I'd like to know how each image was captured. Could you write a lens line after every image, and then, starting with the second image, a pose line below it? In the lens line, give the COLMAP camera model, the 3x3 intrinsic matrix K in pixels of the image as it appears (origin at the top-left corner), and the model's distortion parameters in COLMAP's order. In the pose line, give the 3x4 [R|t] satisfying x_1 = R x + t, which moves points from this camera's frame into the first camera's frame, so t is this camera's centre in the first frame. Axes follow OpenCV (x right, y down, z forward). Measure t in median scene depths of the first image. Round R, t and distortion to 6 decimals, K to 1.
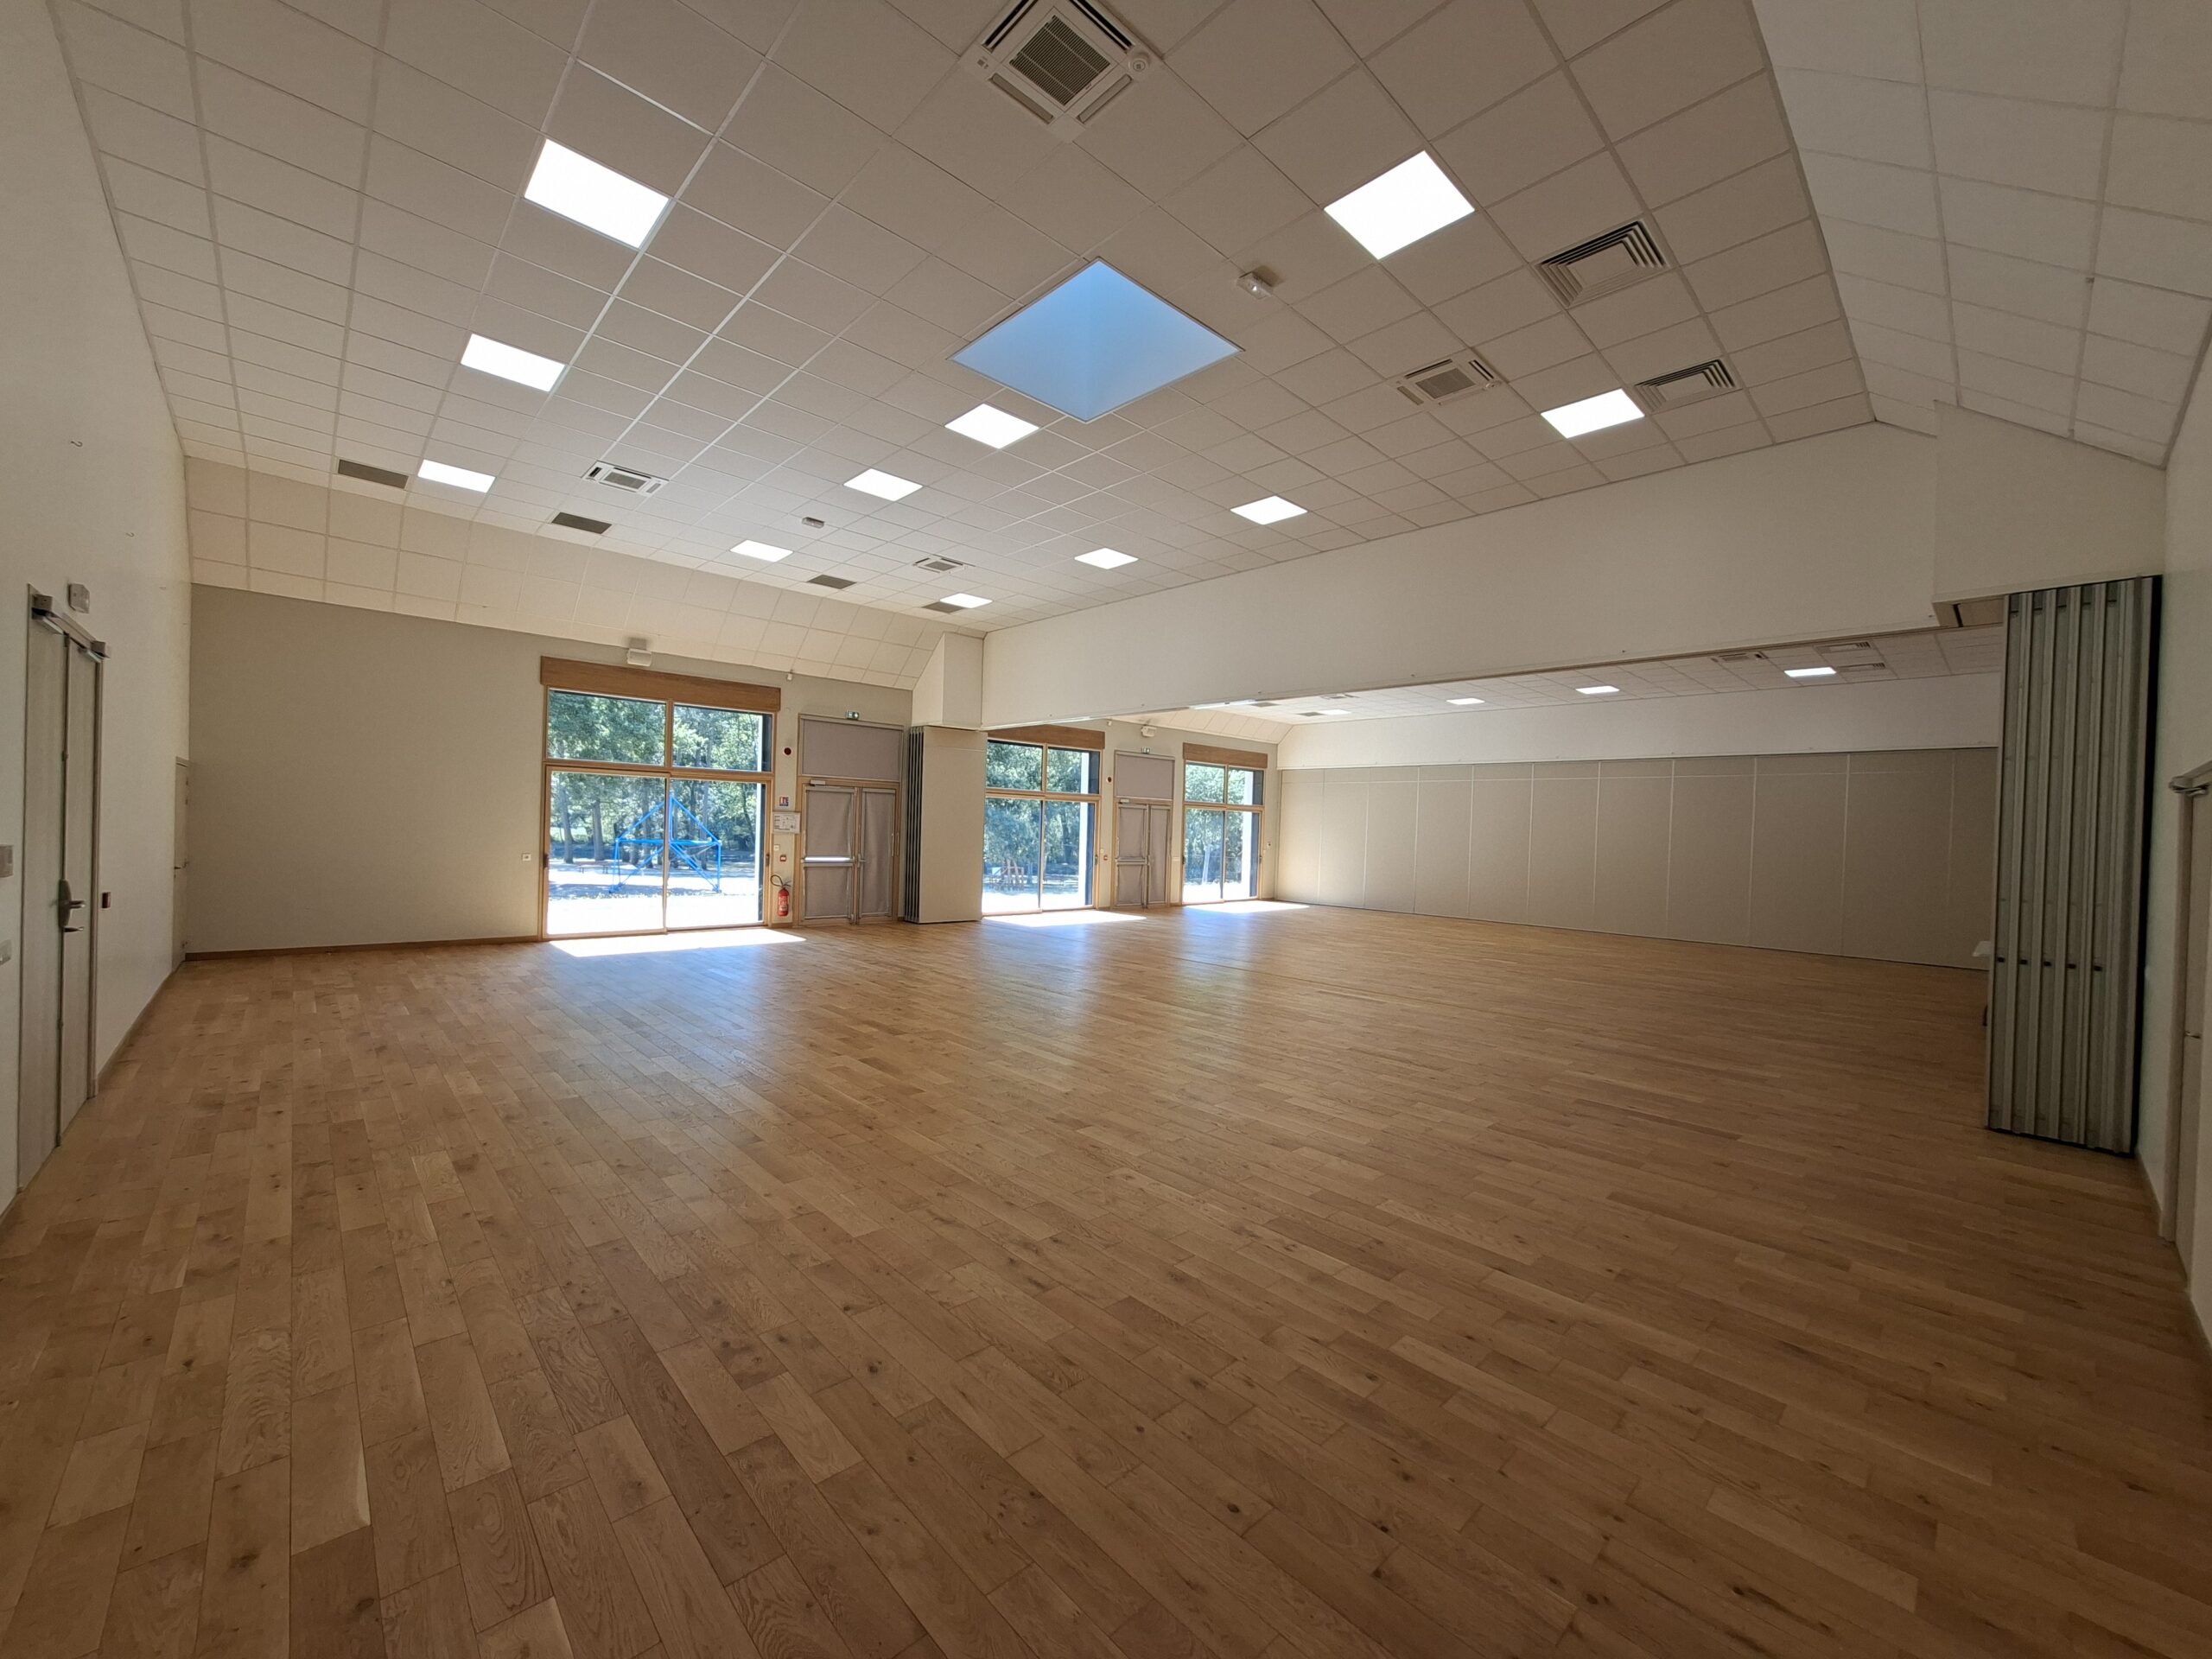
lens RADIAL K [[851.9, 0, 1106.0], [0, 851.9, 829.5], [0, 0, 1]] dist [0.000257, 0.005185]
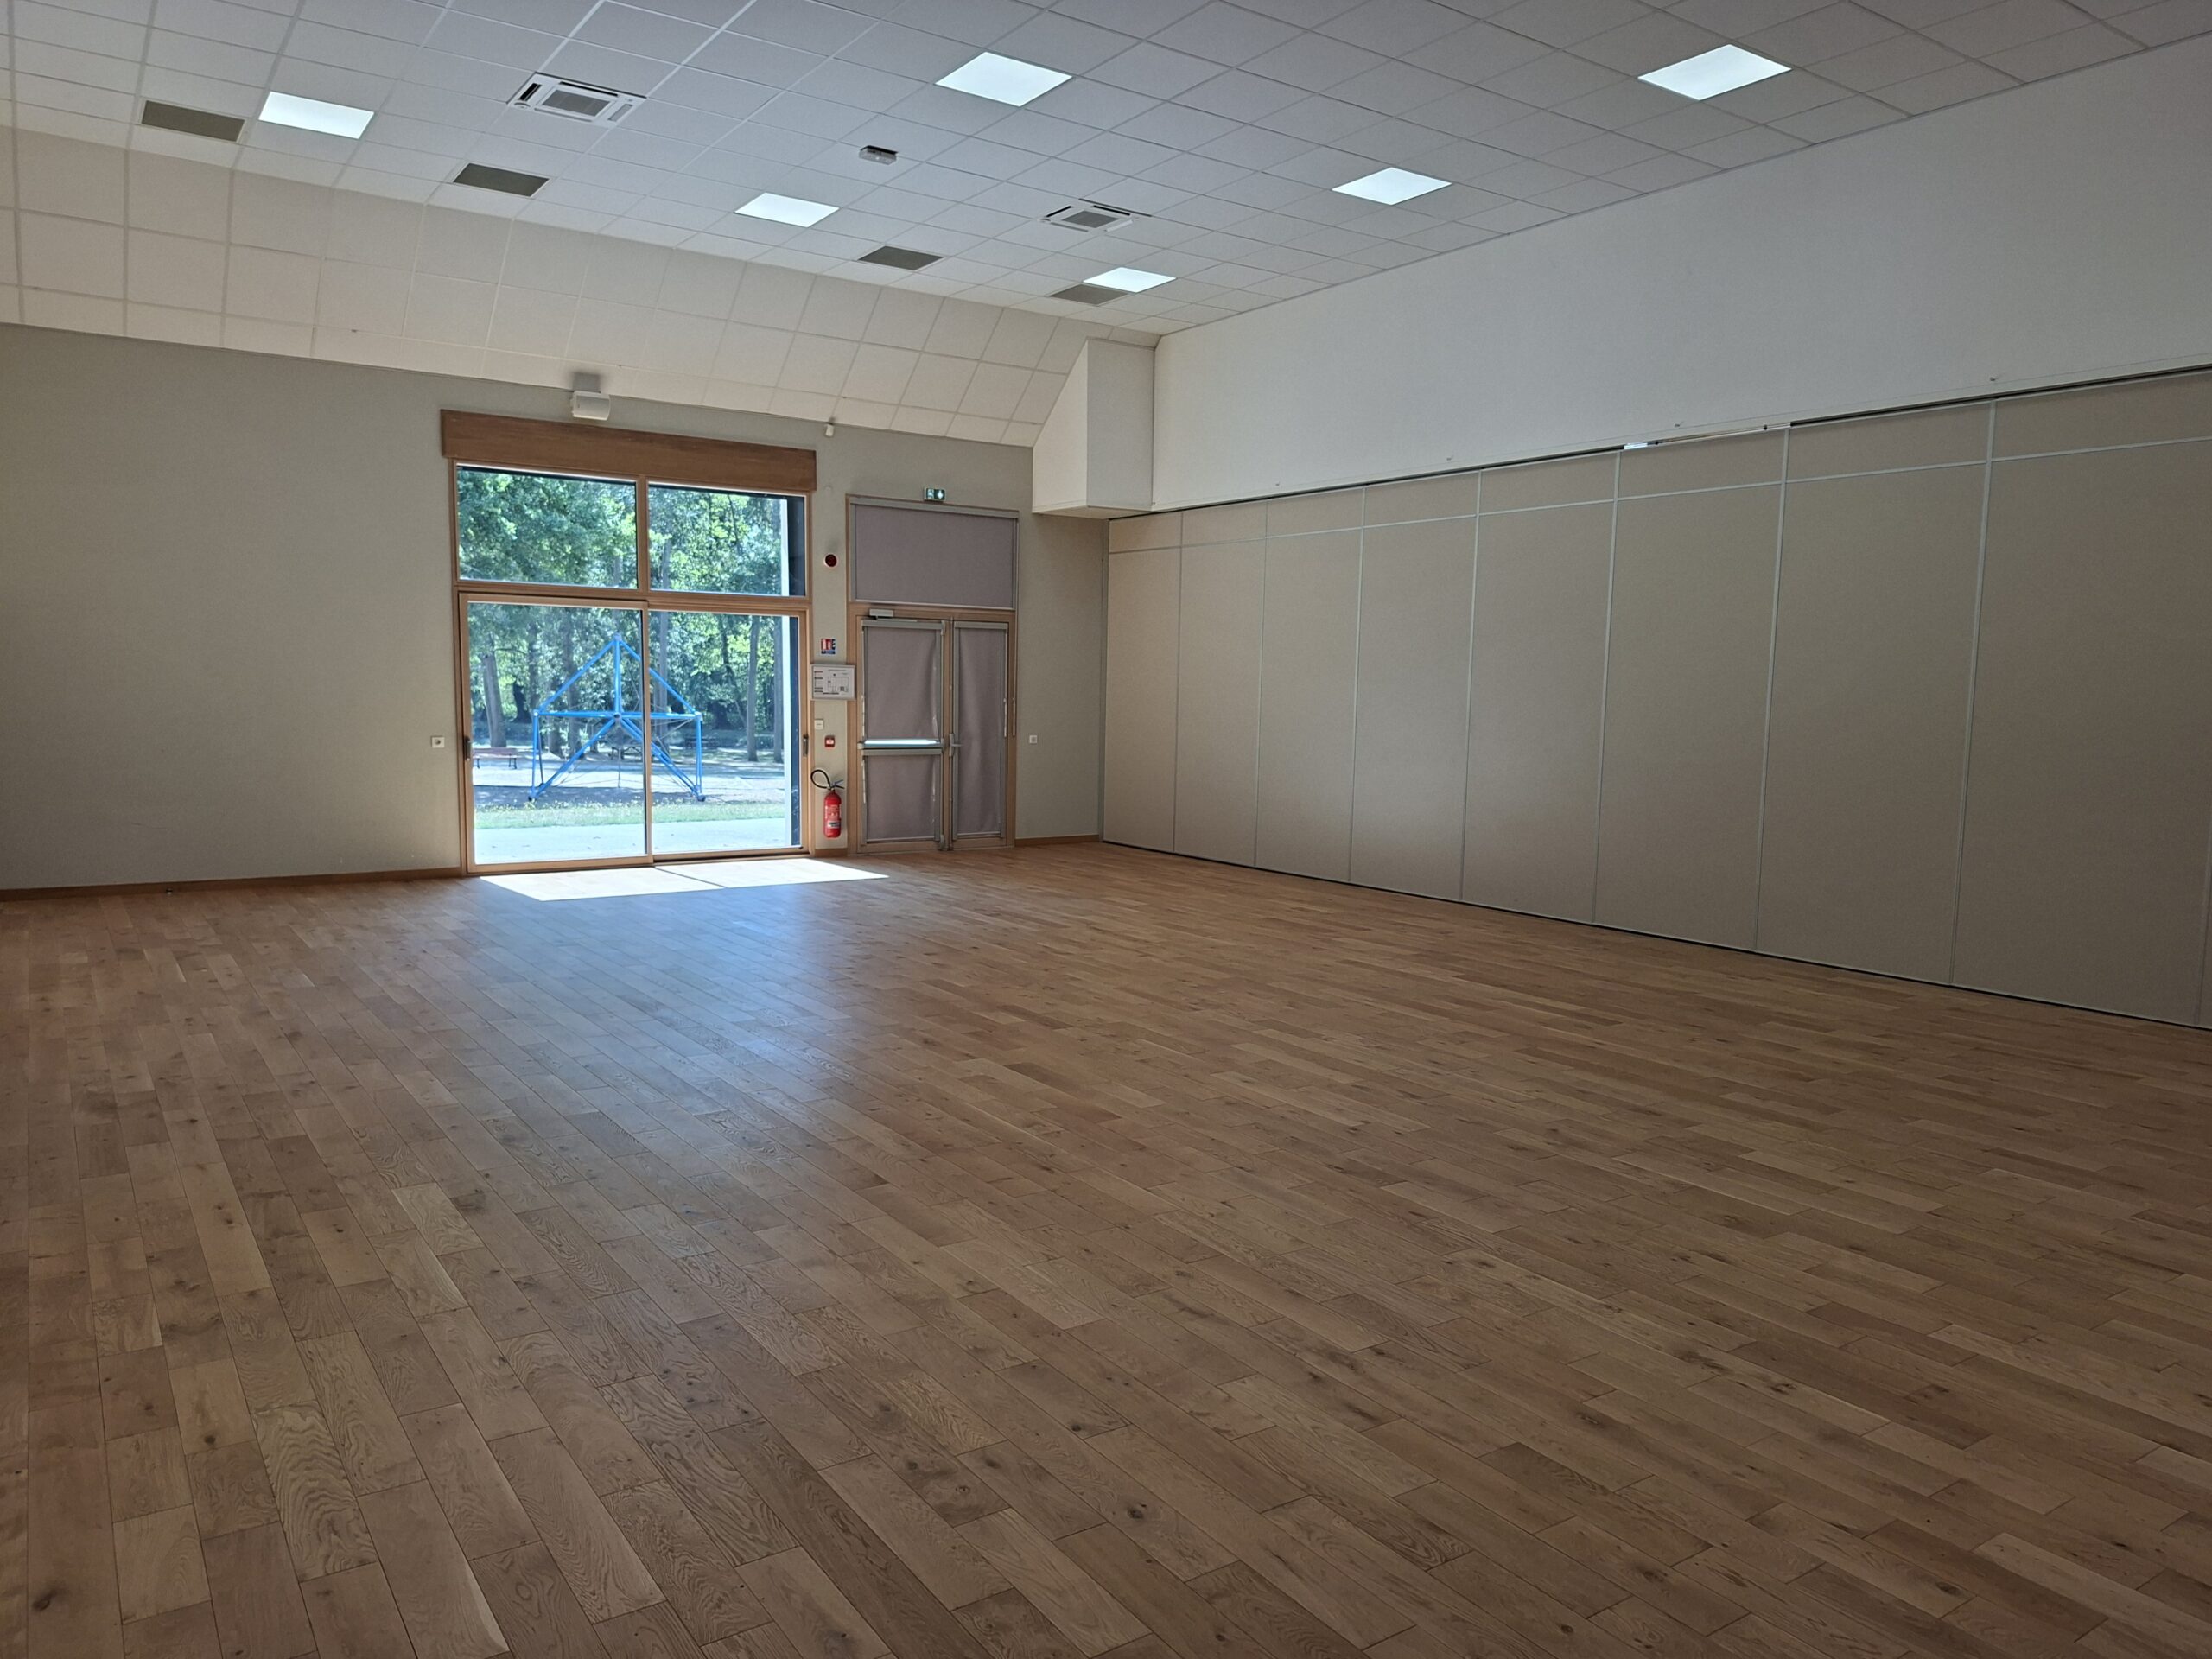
lens RADIAL K [[1489.0, 0, 1125.5], [0, 1489.0, 835.0], [0, 0, 1]] dist [0.085833, -0.085901]
pose [[0.988265, 0.000532, -0.152748, -0.033079], [0.014624, 0.995071, 0.098084, -0.001843], [0.152047, -0.099167, 0.983386, -0.032206]]
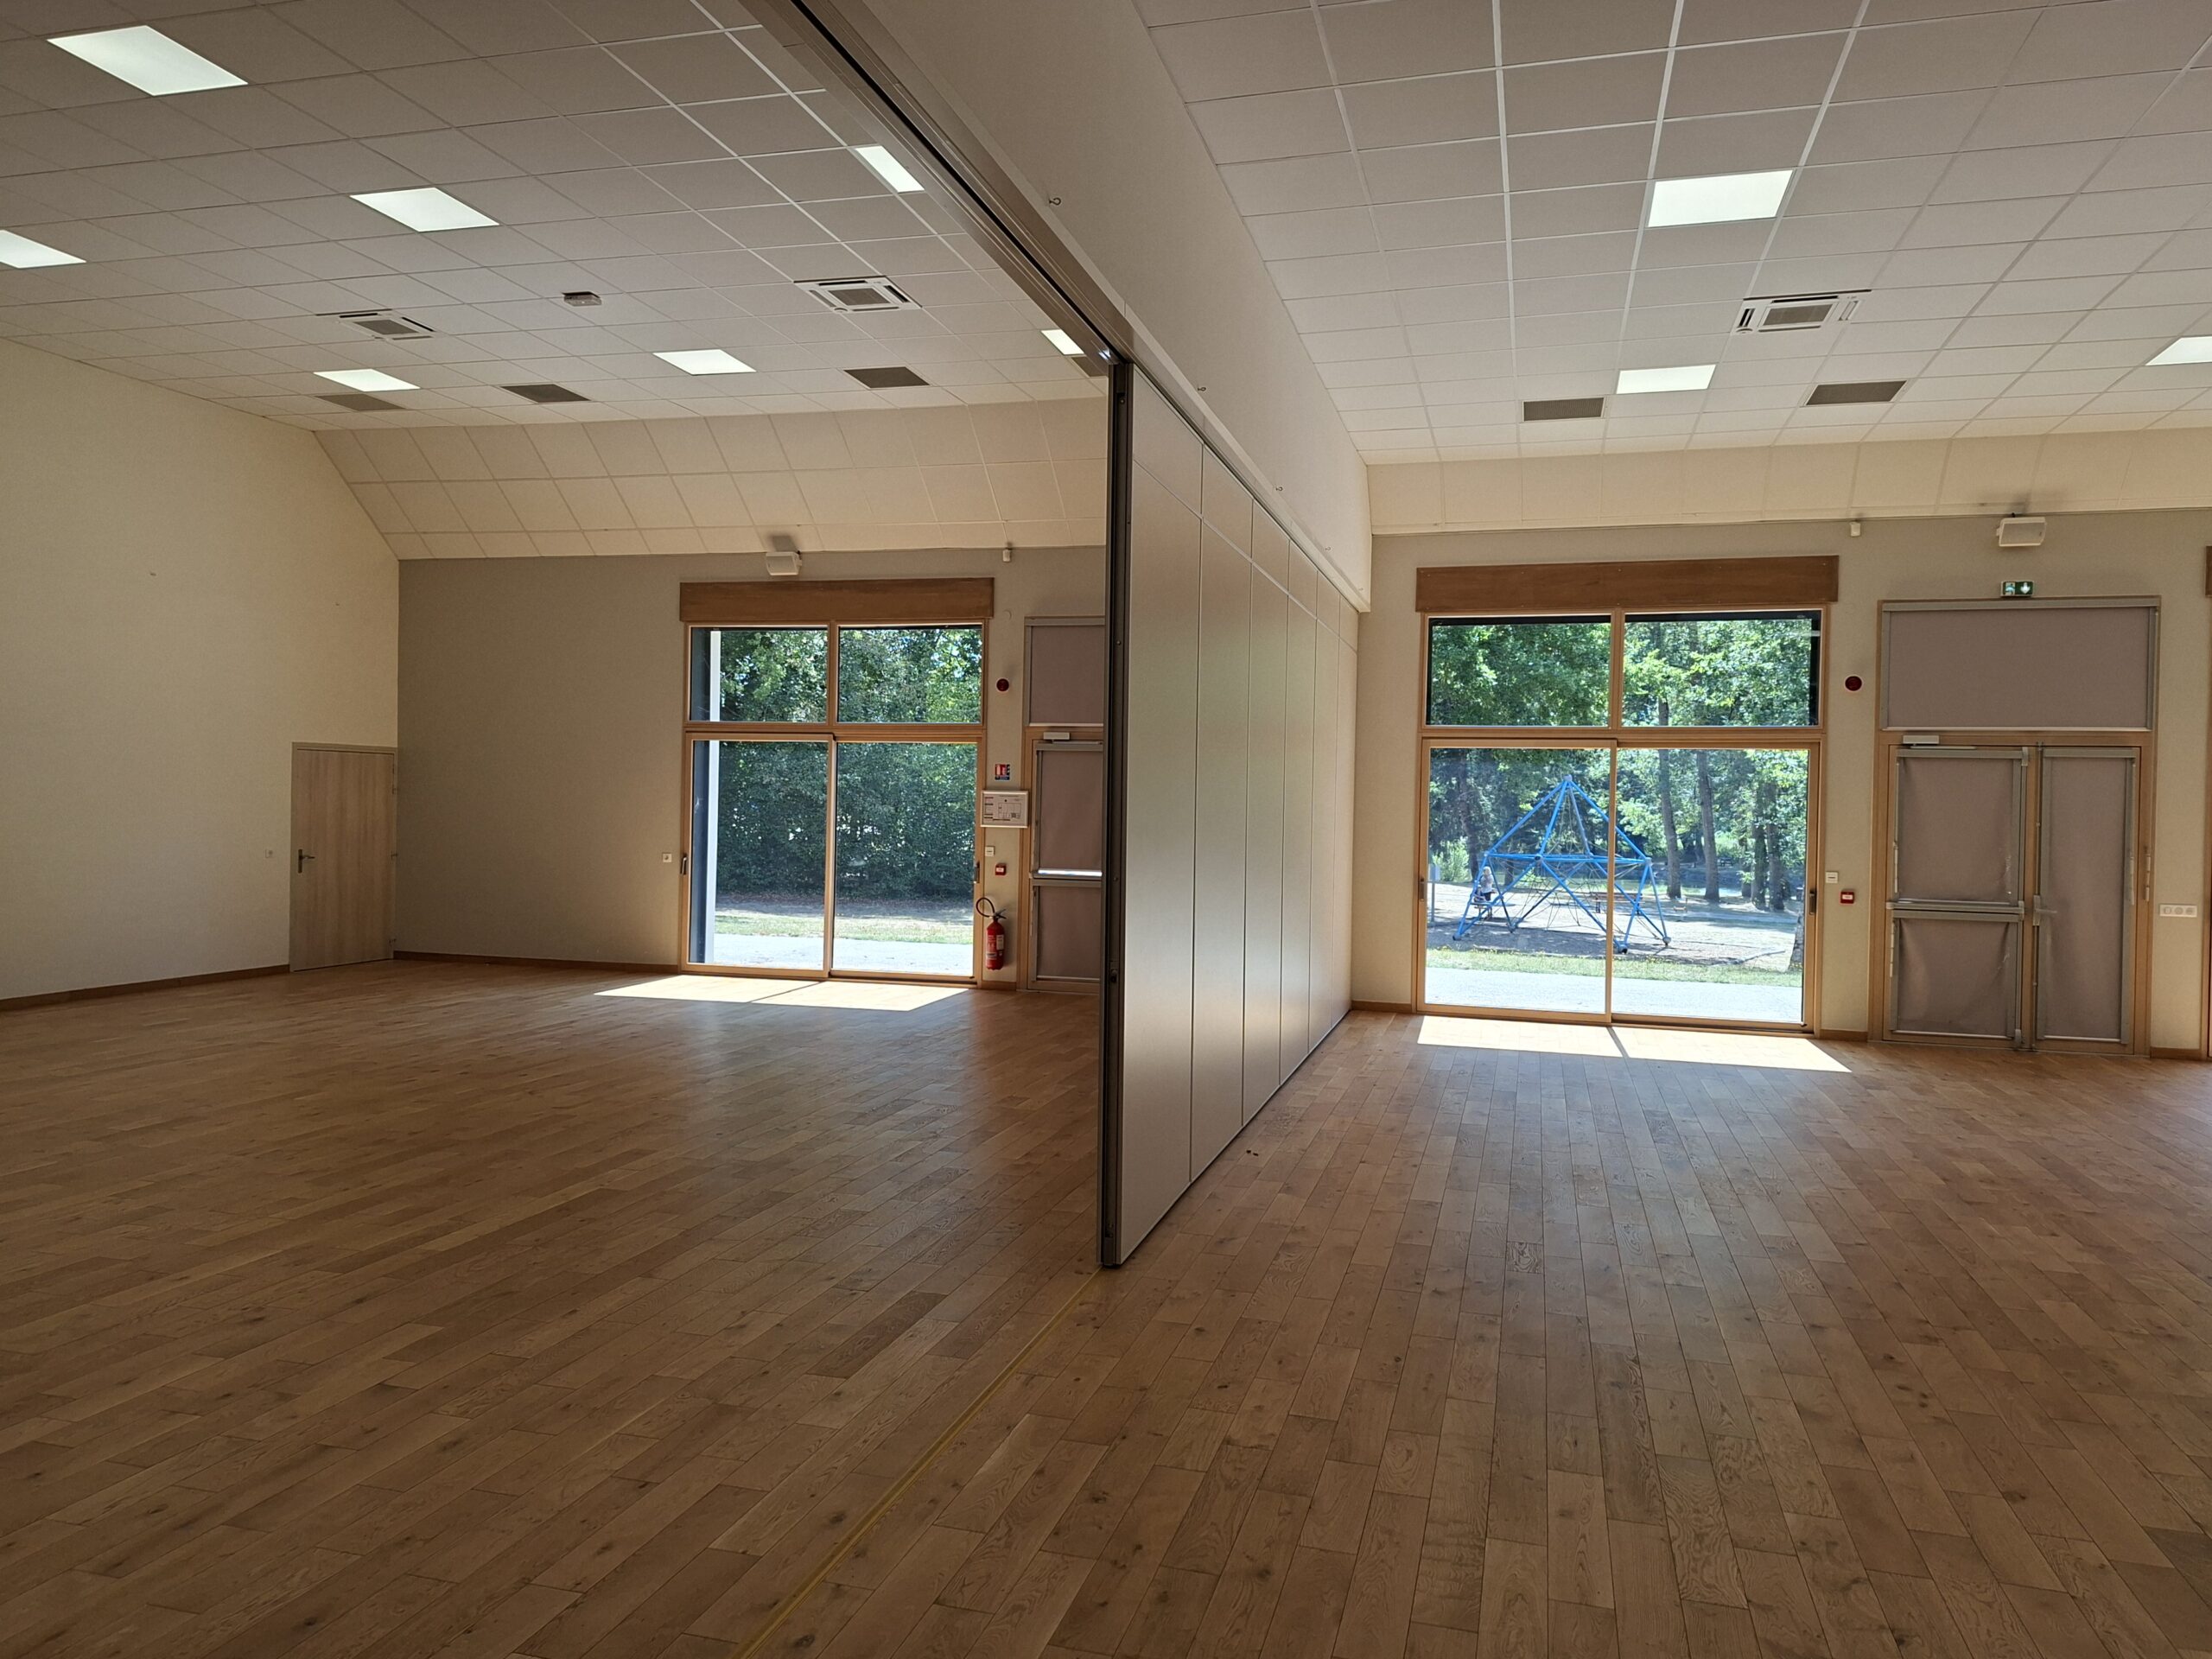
lens RADIAL K [[1539.5, 0, 1108.2], [0, 1539.5, 841.8], [0, 0, 1]] dist [0.098841, -0.111276]
pose [[0.523589, -0.000072, -0.851971, 1.533839], [-0.004118, 0.999988, -0.002615, 0.047881], [0.851961, 0.004877, 0.523582, 1.411508]]
